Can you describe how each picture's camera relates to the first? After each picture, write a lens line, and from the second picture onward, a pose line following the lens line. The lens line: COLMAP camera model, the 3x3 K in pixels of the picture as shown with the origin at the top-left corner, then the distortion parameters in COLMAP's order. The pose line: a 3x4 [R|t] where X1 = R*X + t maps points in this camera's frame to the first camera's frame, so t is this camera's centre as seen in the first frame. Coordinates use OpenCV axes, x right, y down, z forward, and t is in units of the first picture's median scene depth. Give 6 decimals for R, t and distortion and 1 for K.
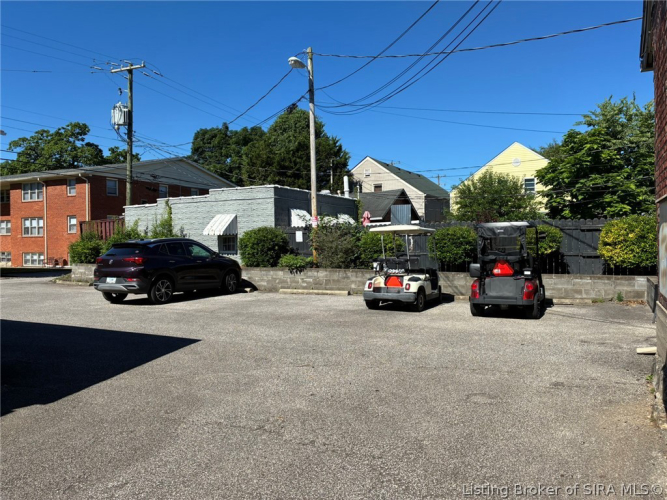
lens RADIAL K [[509.9, 0, 332.3], [0, 509.9, 250.5], [0, 0, 1]] dist [0.021065, -0.004795]
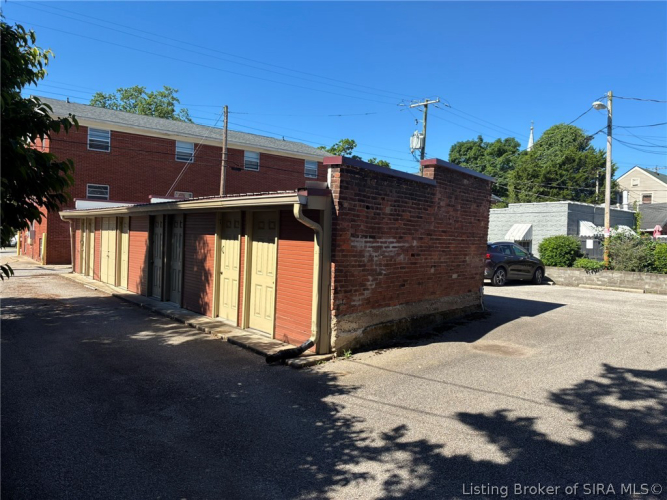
lens RADIAL K [[509.9, 0, 336.1], [0, 509.9, 246.3], [0, 0, 1]] dist [0.021065, -0.004795]
pose [[0.914131, 0.045542, -0.402853, -0.123339], [-0.050414, 0.998727, -0.001491, 0.010251], [0.402273, 0.021672, 0.915263, -0.361979]]
